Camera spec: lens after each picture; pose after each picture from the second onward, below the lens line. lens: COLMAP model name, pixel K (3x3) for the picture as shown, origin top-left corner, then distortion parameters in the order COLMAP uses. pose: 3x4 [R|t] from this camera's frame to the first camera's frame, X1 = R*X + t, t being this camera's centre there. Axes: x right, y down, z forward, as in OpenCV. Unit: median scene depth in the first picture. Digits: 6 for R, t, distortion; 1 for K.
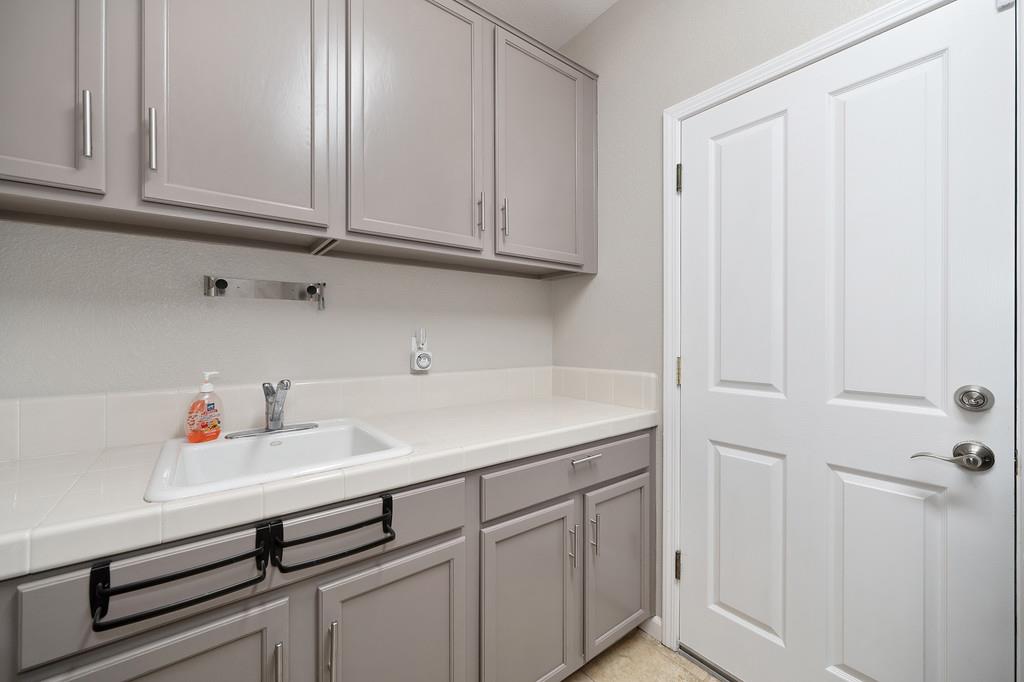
lens RADIAL K [[408.9, 0, 513.9], [0, 408.9, 334.9], [0, 0, 1]] dist [-0.001857, -0.000178]
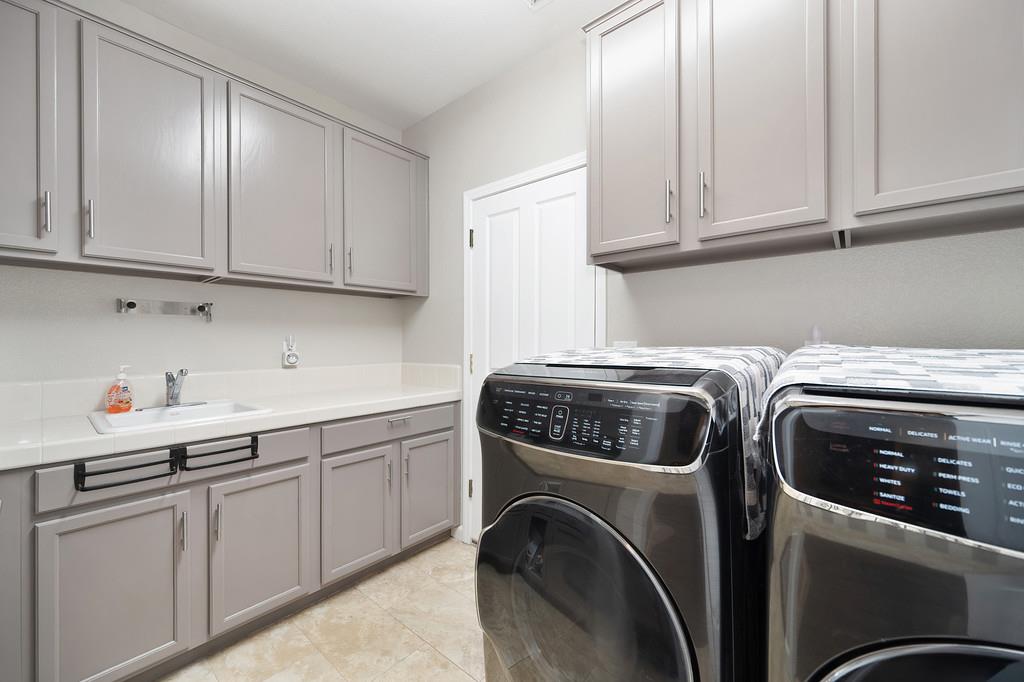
lens RADIAL K [[402.3, 0, 512.0], [0, 402.3, 341.0], [0, 0, 1]] dist [0.002004, -0.003203]
pose [[0.977873, -0.000961, 0.209196, 0.303574], [-0.000350, 0.999981, 0.006227, -0.006736], [-0.209198, -0.006162, 0.977854, -0.671460]]
